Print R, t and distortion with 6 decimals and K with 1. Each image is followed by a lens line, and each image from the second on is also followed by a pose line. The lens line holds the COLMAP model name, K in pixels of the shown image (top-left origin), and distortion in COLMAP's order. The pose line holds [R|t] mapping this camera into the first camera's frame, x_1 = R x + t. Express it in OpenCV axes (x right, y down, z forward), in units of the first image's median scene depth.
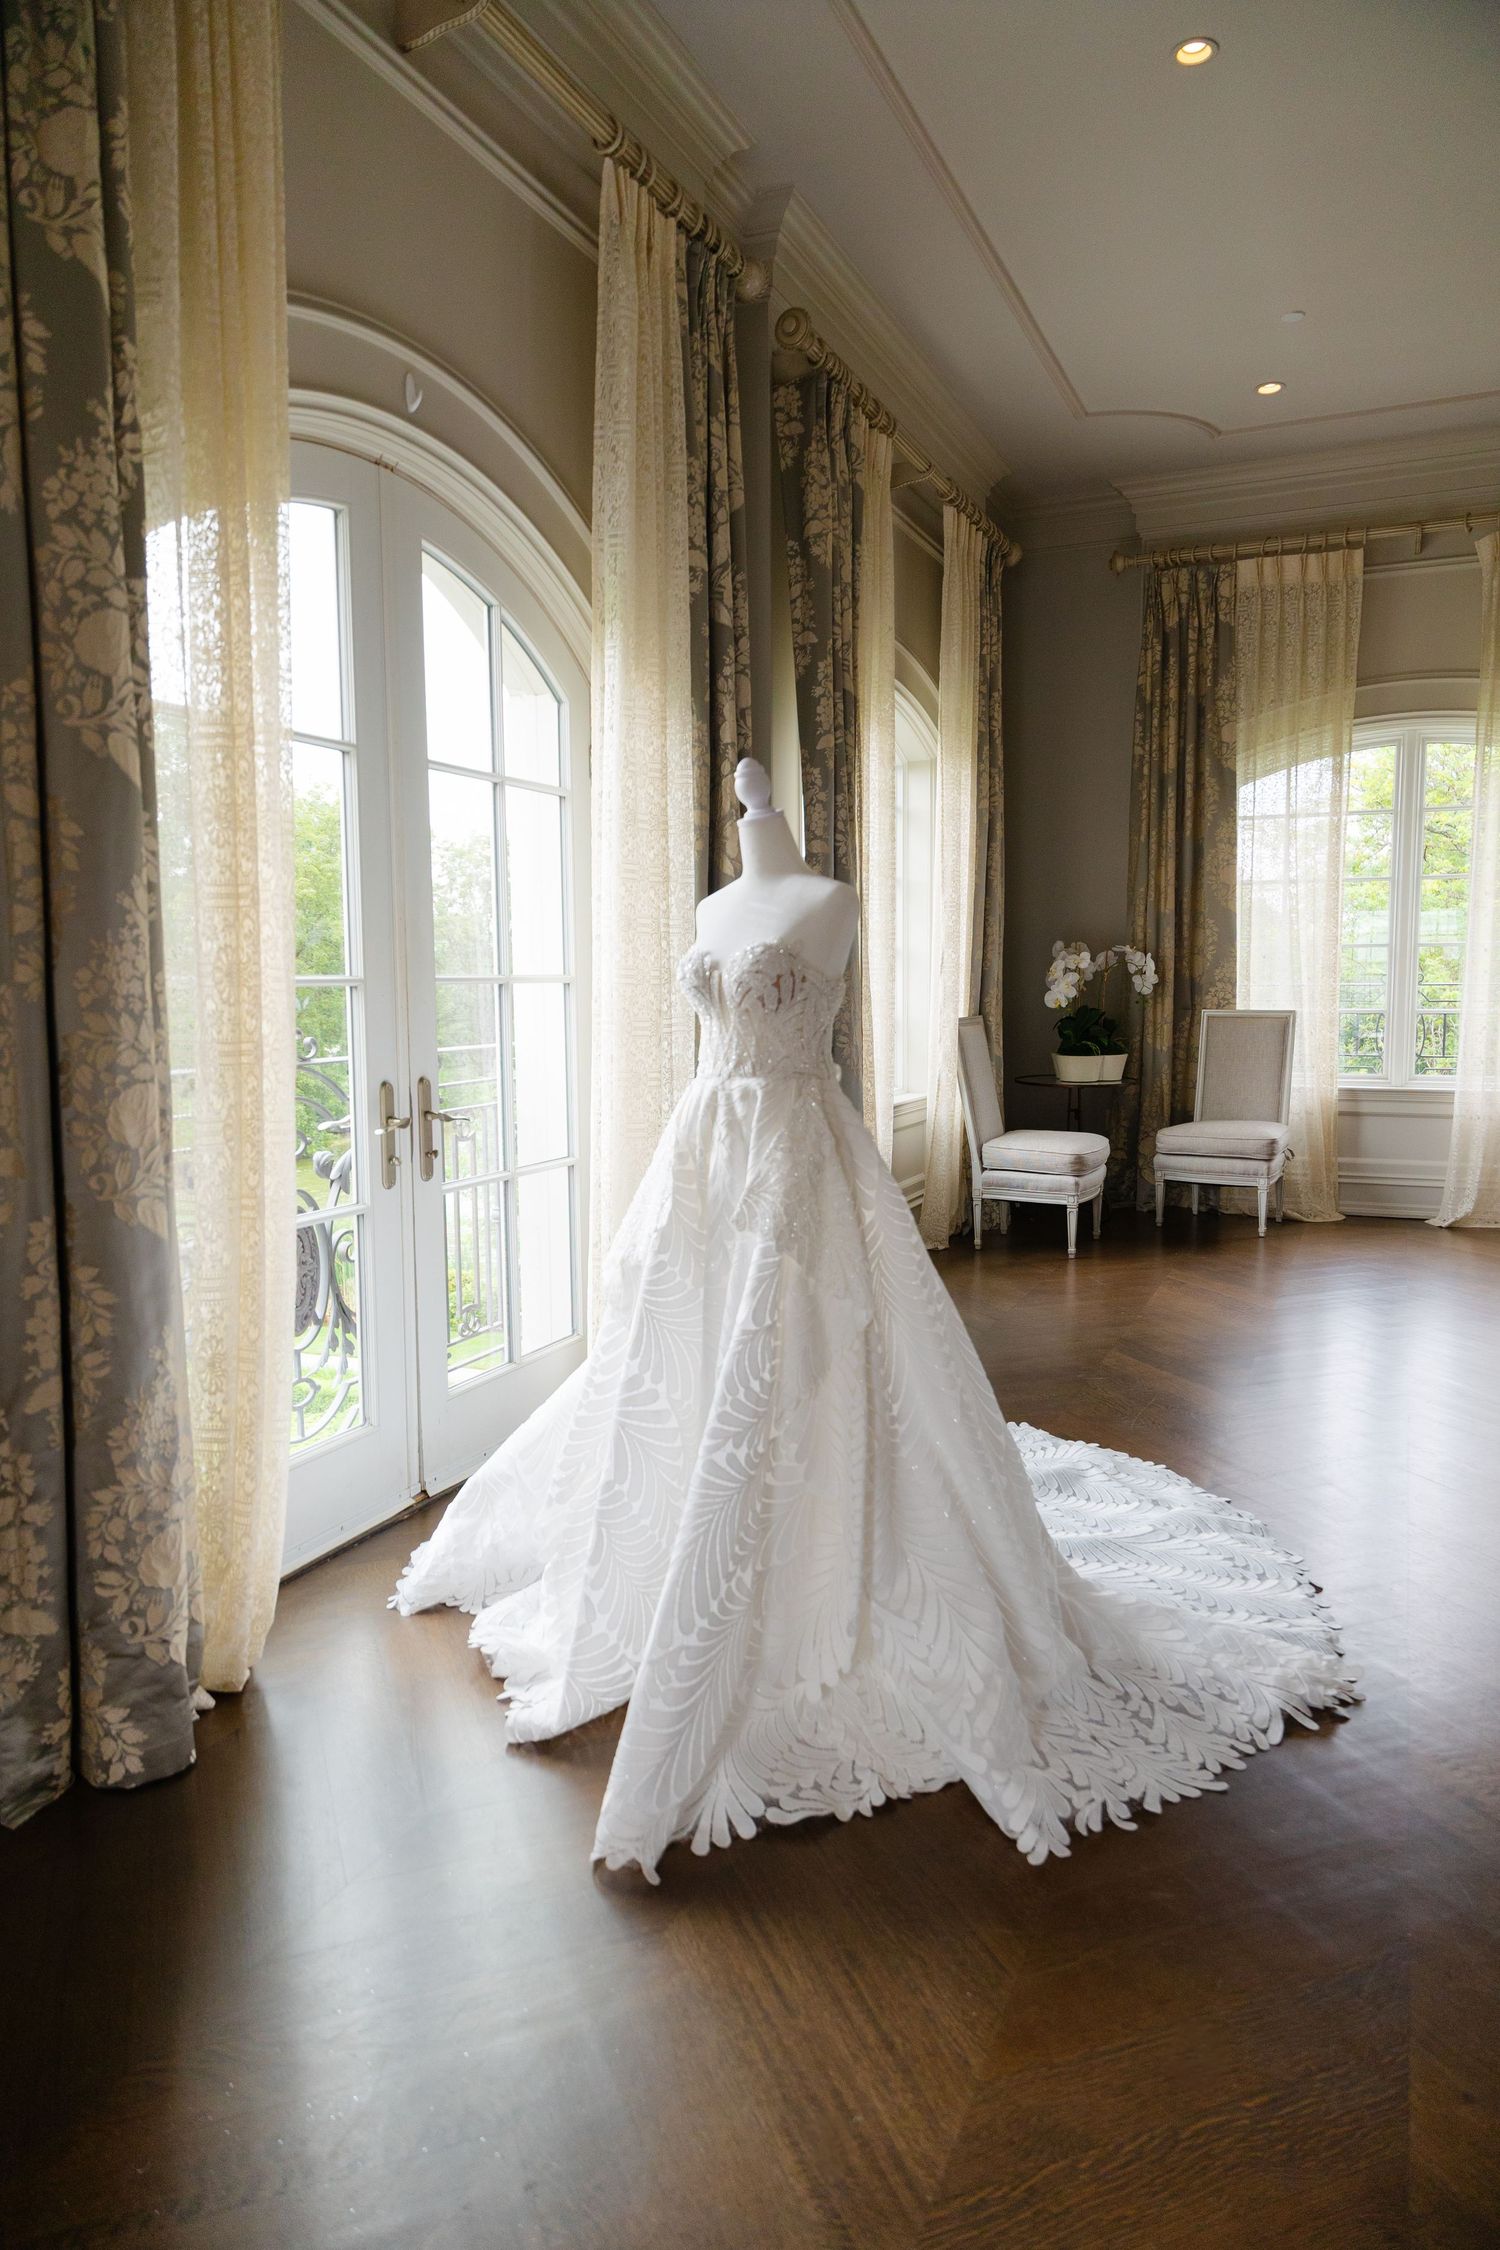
lens RADIAL K [[1514.4, 0, 750.2], [0, 1514.4, 1124.0], [0, 0, 1]] dist [0.010865, -0.002496]
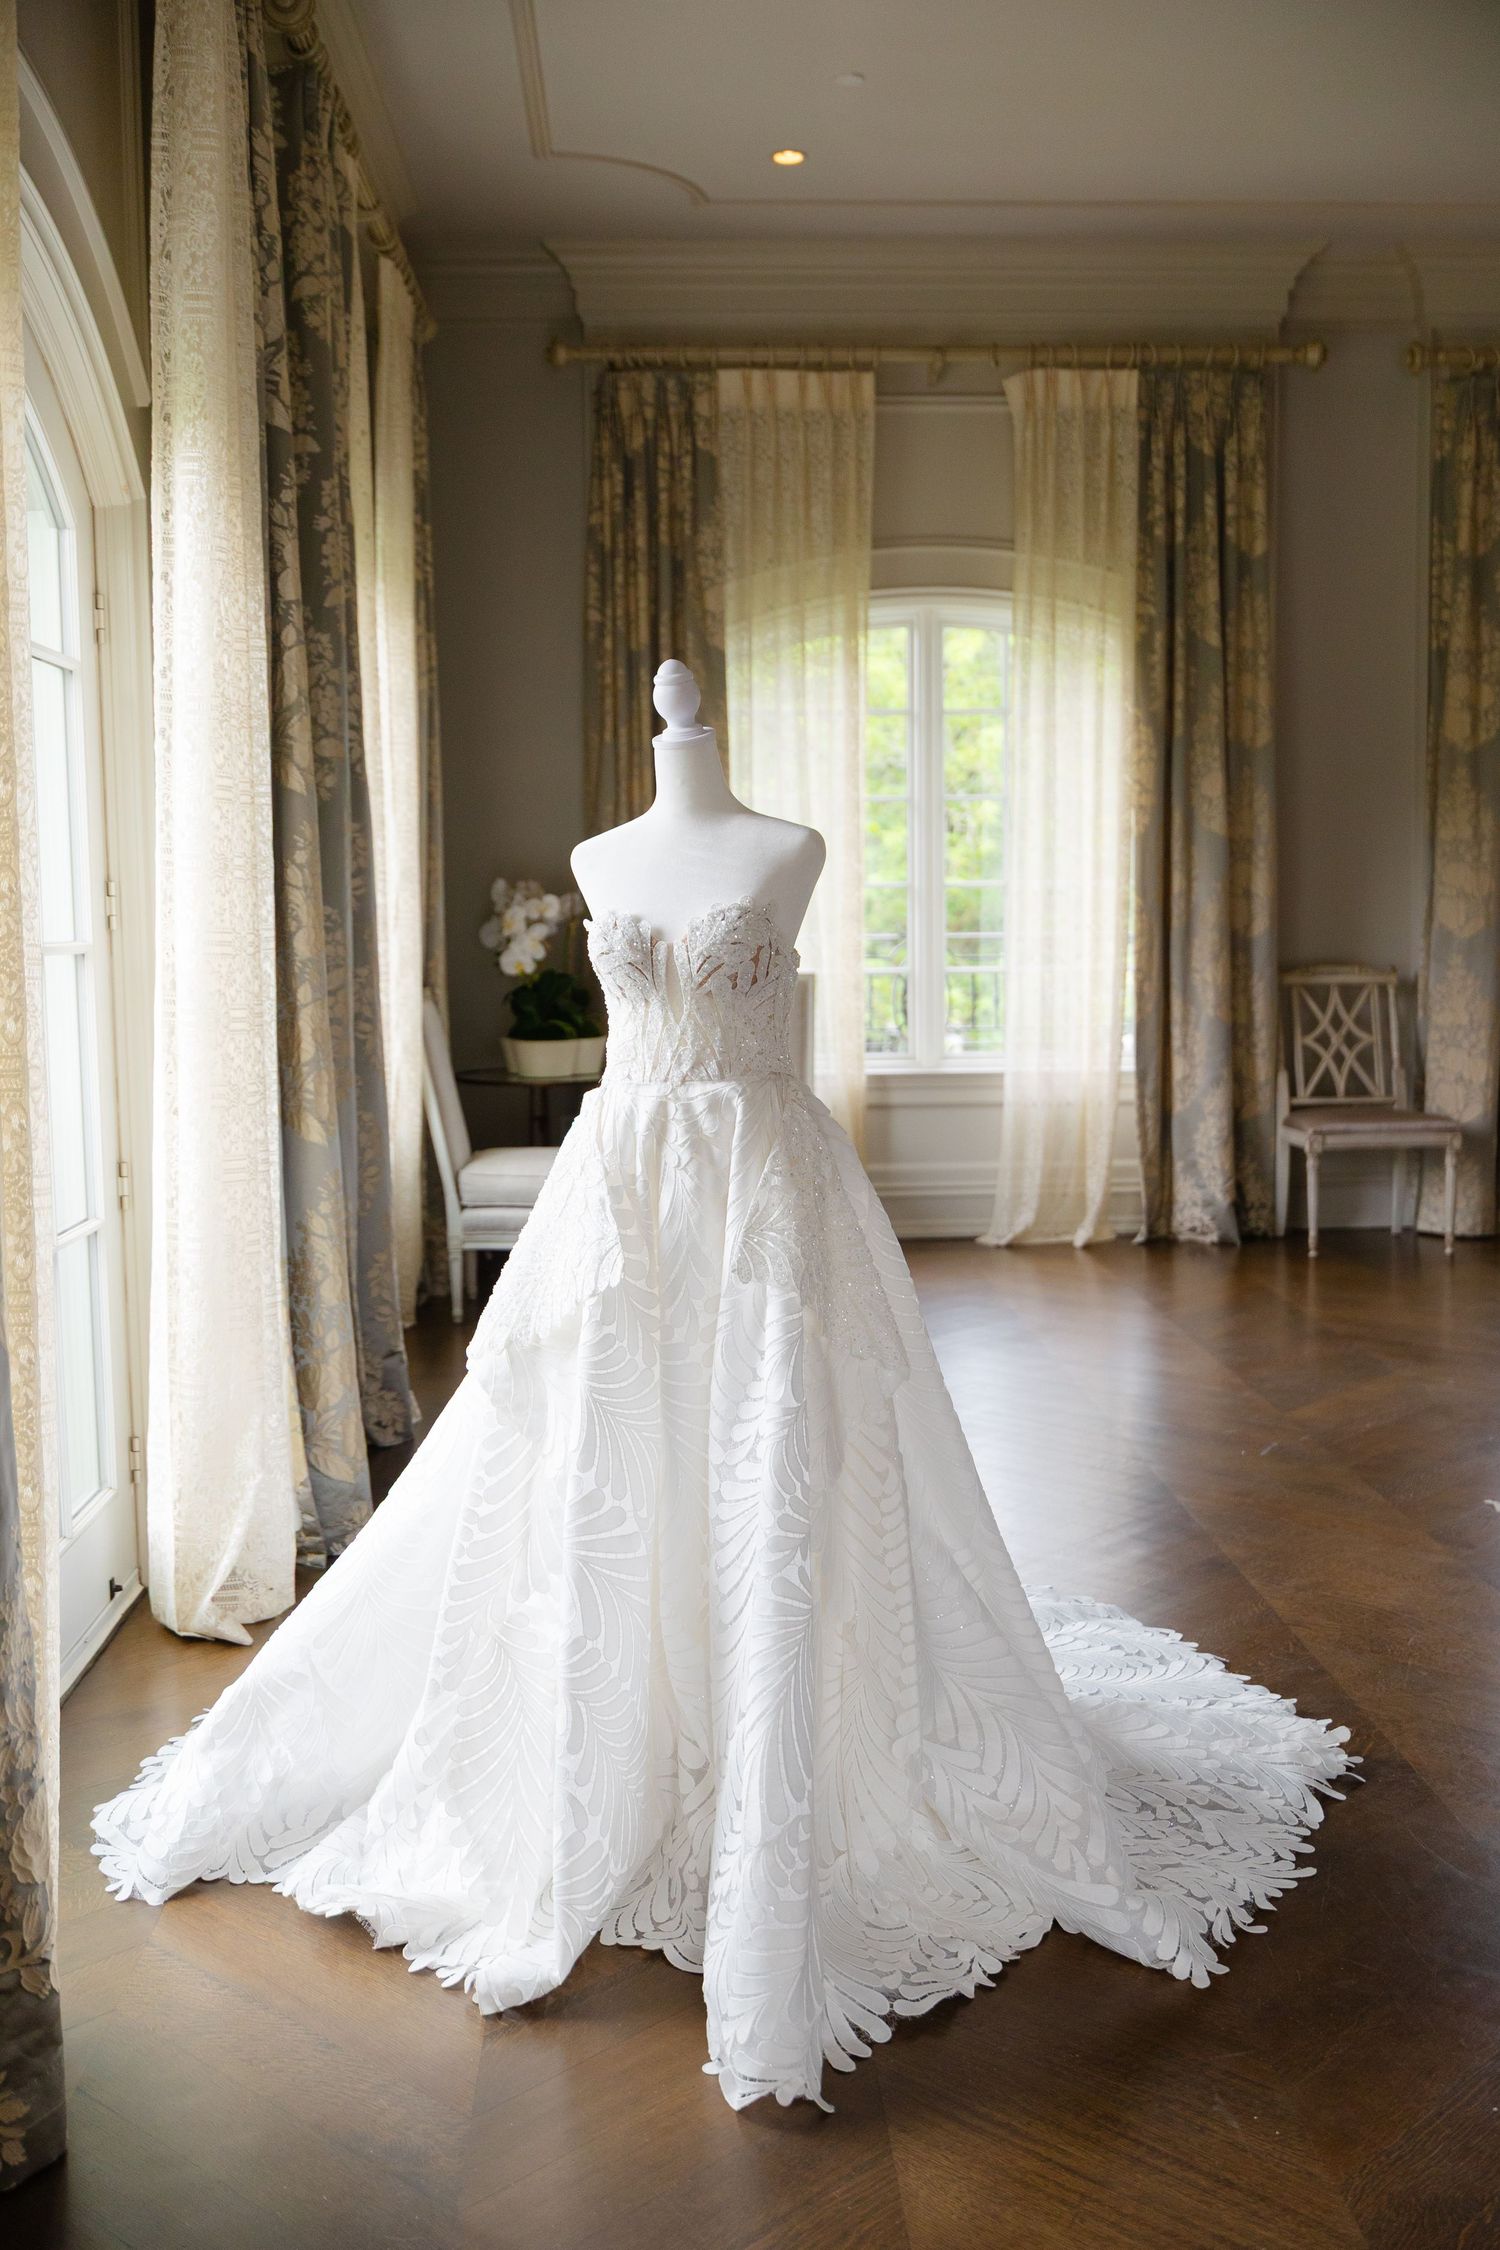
lens RADIAL K [[2350.6, 0, 750.6], [0, 2350.6, 1128.7], [0, 0, 1]] dist [-0.024768, 0.000000]
pose [[0.889009, -0.047056, 0.455466, -0.446631], [0.050437, 0.998716, 0.004734, -0.010260], [-0.455104, 0.018764, 0.890241, -0.047158]]
